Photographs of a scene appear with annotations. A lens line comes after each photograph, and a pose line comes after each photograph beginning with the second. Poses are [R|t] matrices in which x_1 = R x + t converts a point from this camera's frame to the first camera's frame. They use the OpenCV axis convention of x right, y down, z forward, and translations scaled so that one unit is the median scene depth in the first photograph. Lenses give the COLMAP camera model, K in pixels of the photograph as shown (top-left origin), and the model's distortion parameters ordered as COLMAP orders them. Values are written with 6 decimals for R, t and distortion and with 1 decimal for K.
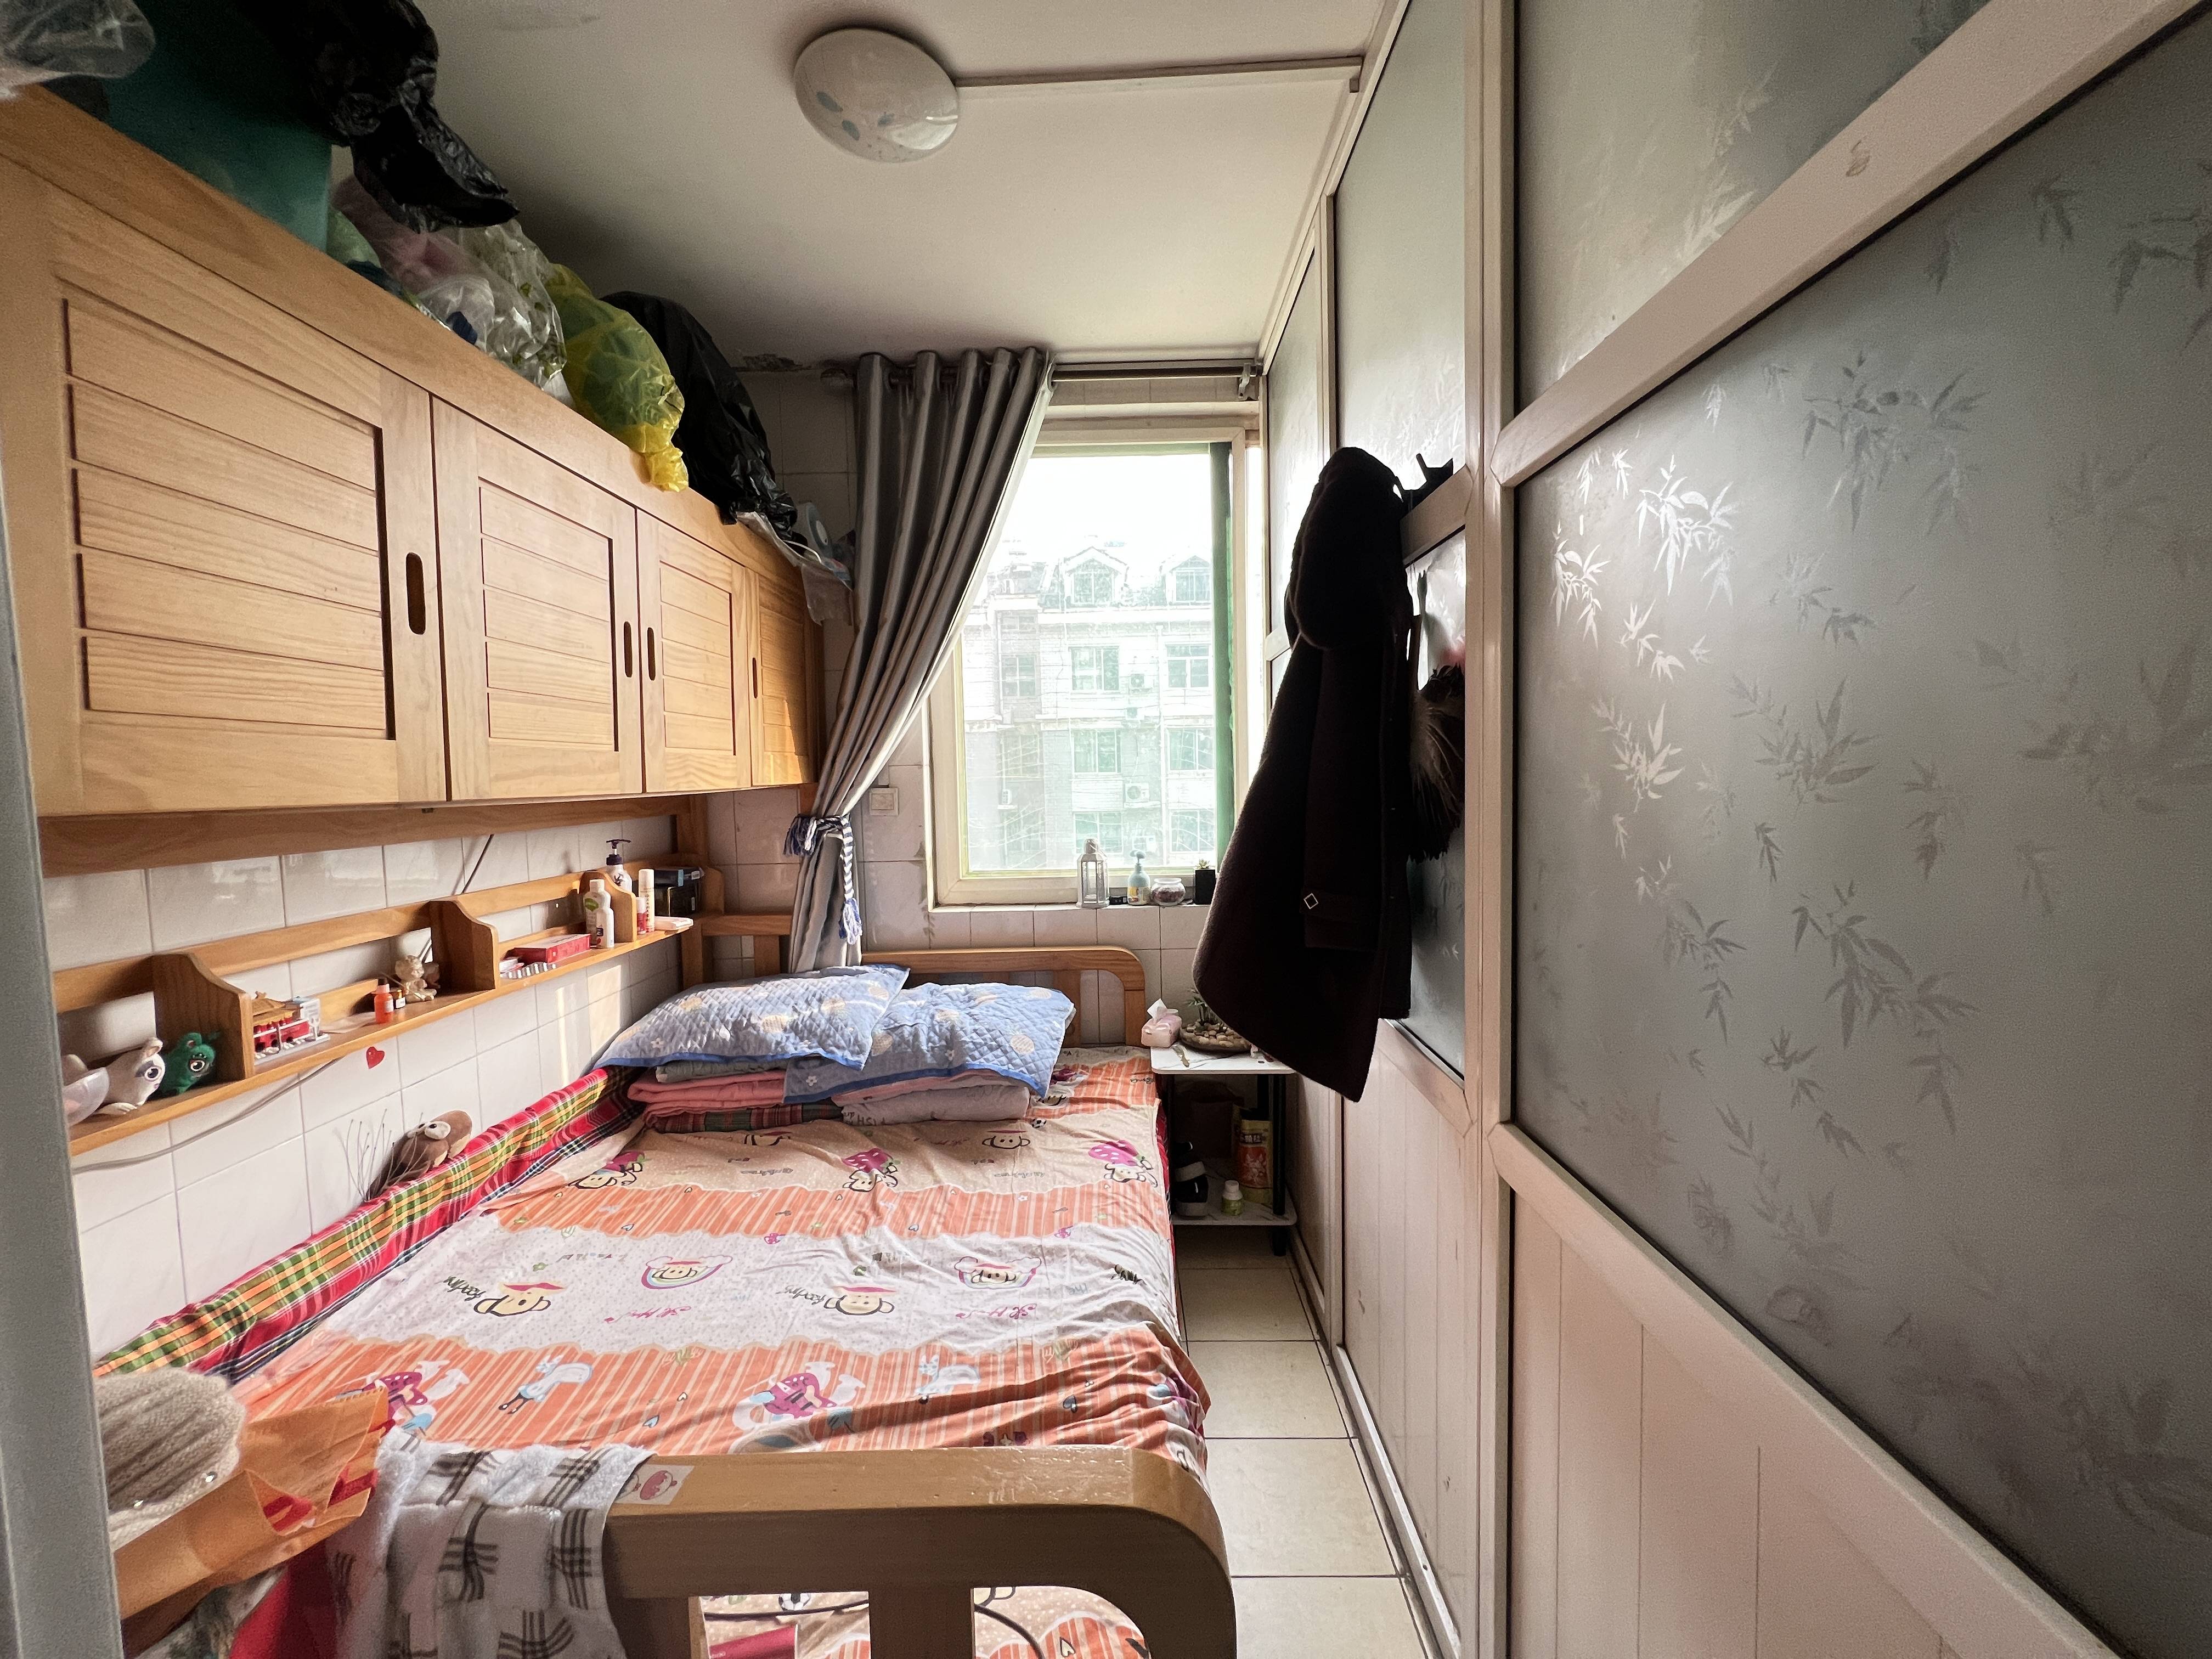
lens RADIAL K [[881.5, 0, 1105.1], [0, 881.5, 824.9], [0, 0, 1]] dist [-0.002555, 0.000841]
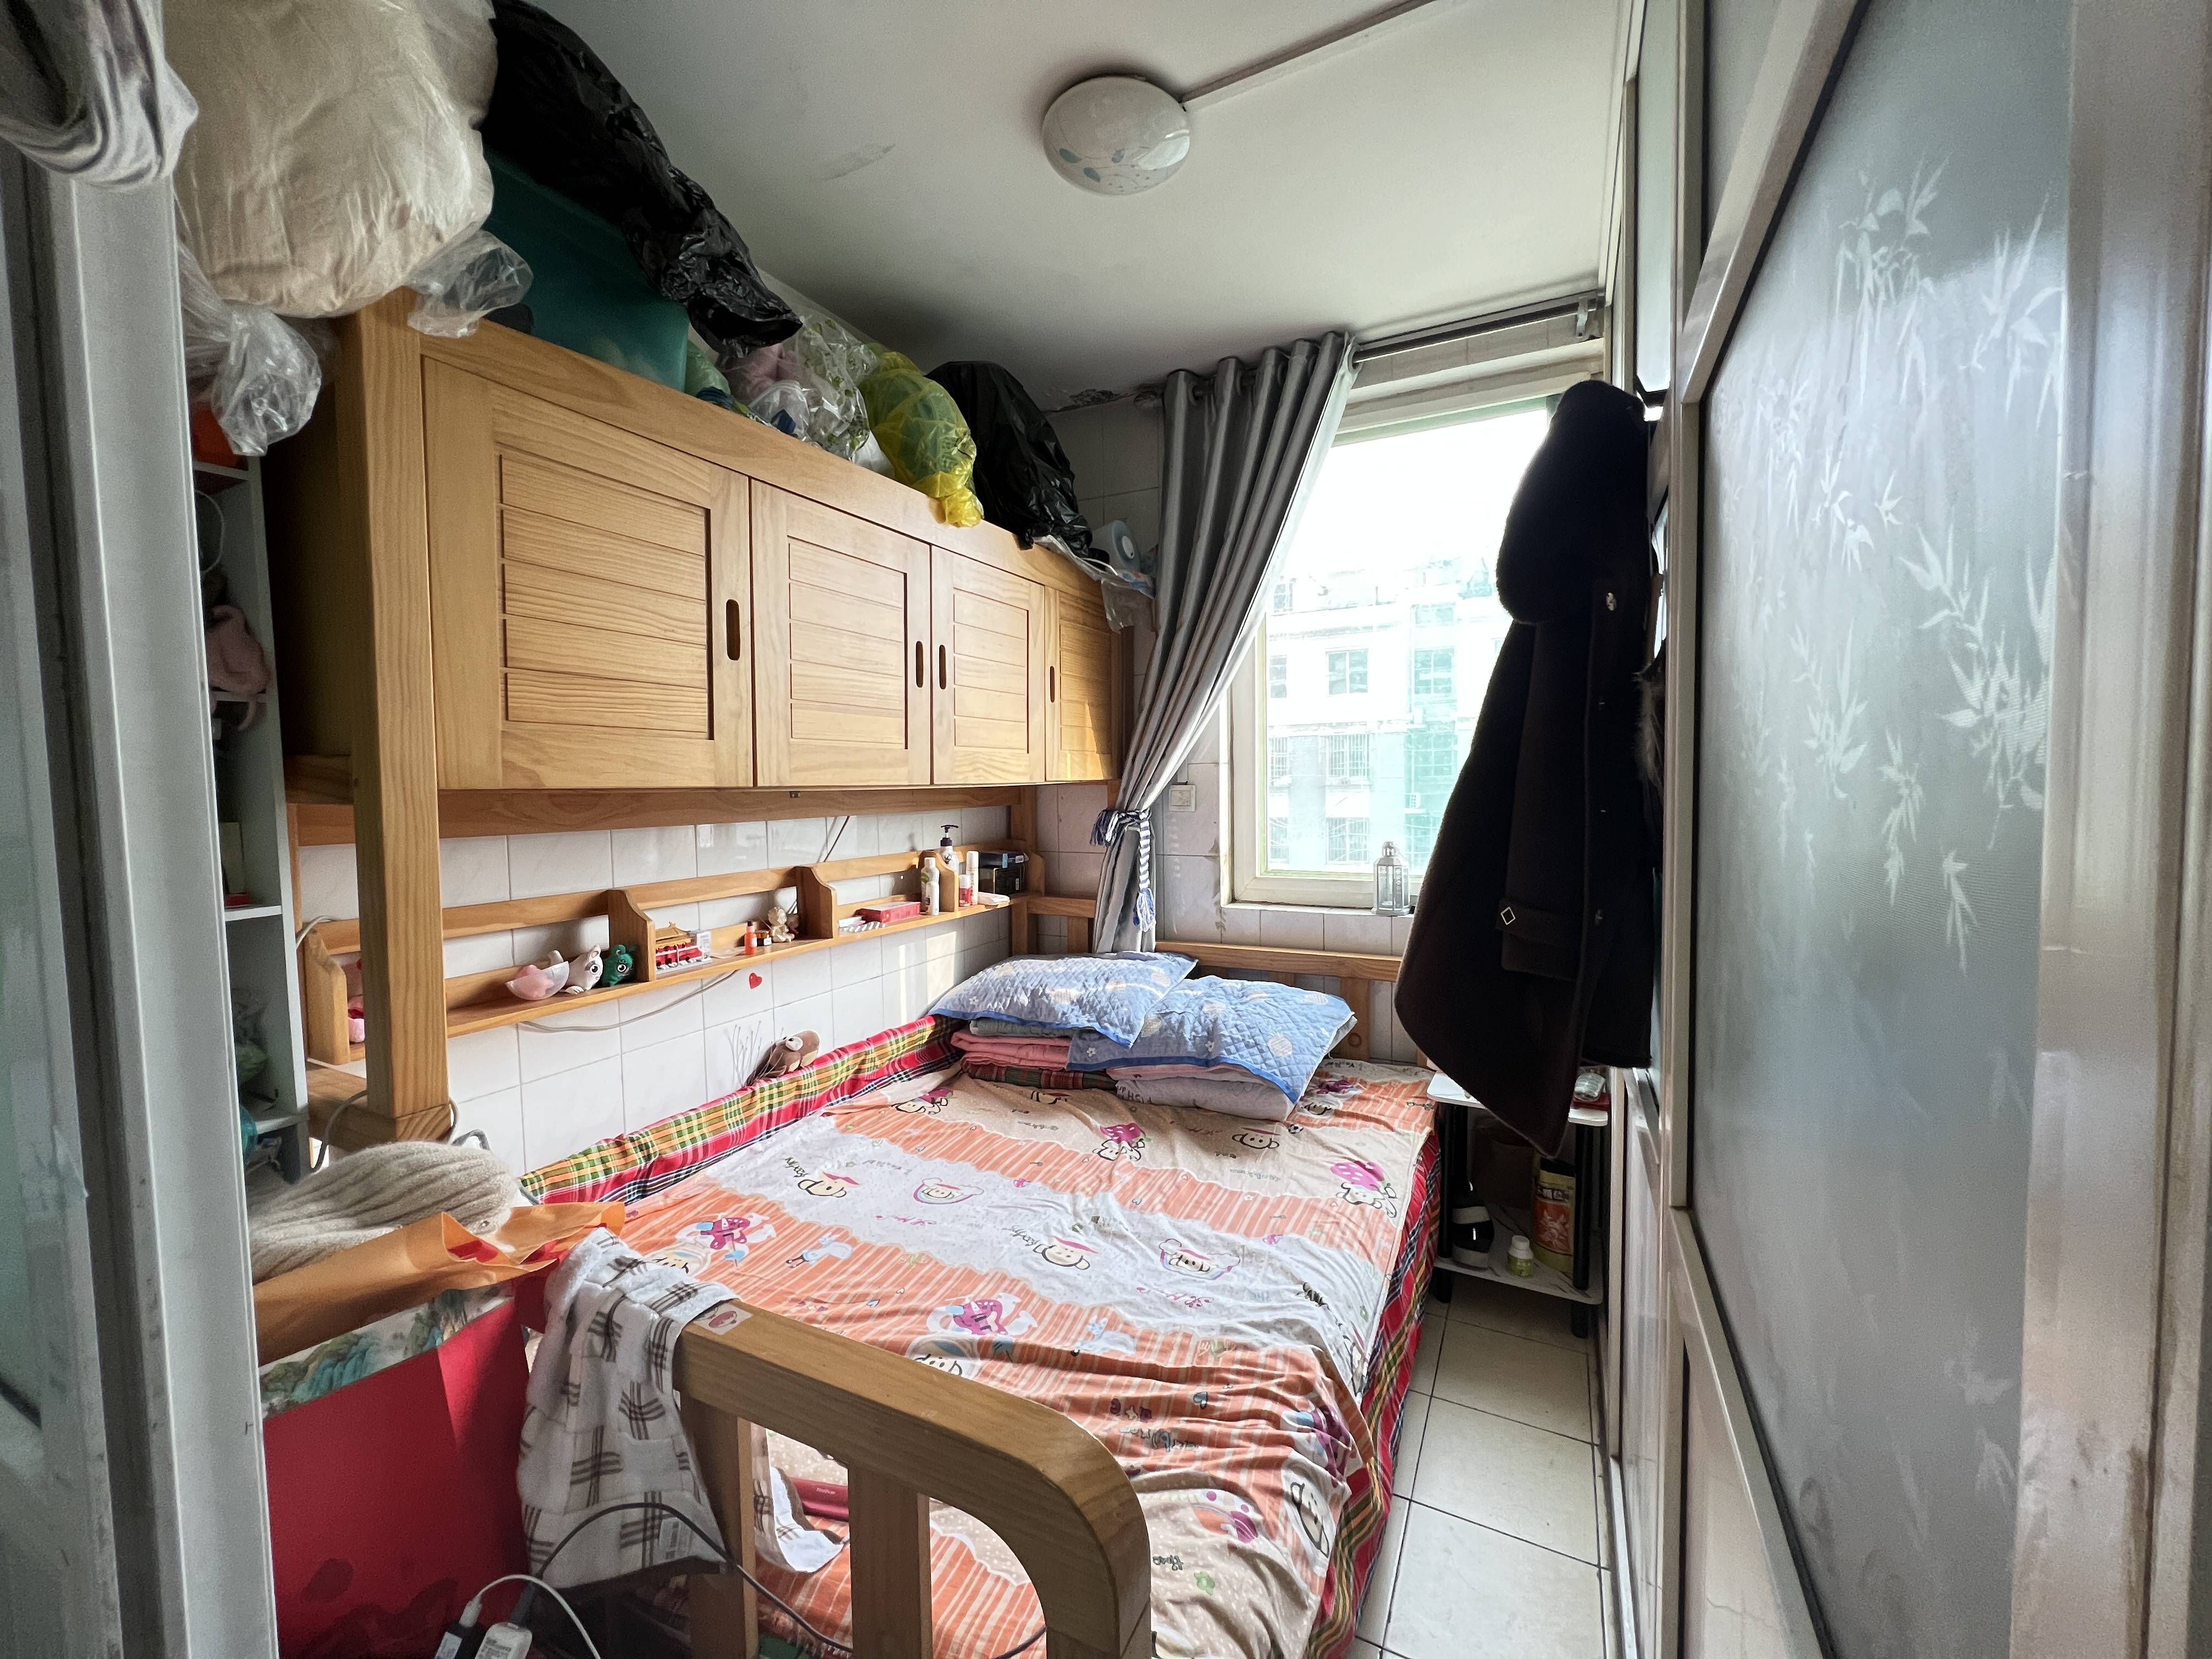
lens RADIAL K [[881.5, 0, 1105.1], [0, 881.5, 824.9], [0, 0, 1]] dist [-0.002555, 0.000841]
pose [[0.896030, 0.031420, -0.442881, 0.217934], [-0.032319, 0.999462, 0.005520, 0.004265], [0.442816, 0.009367, 0.896564, 0.039759]]
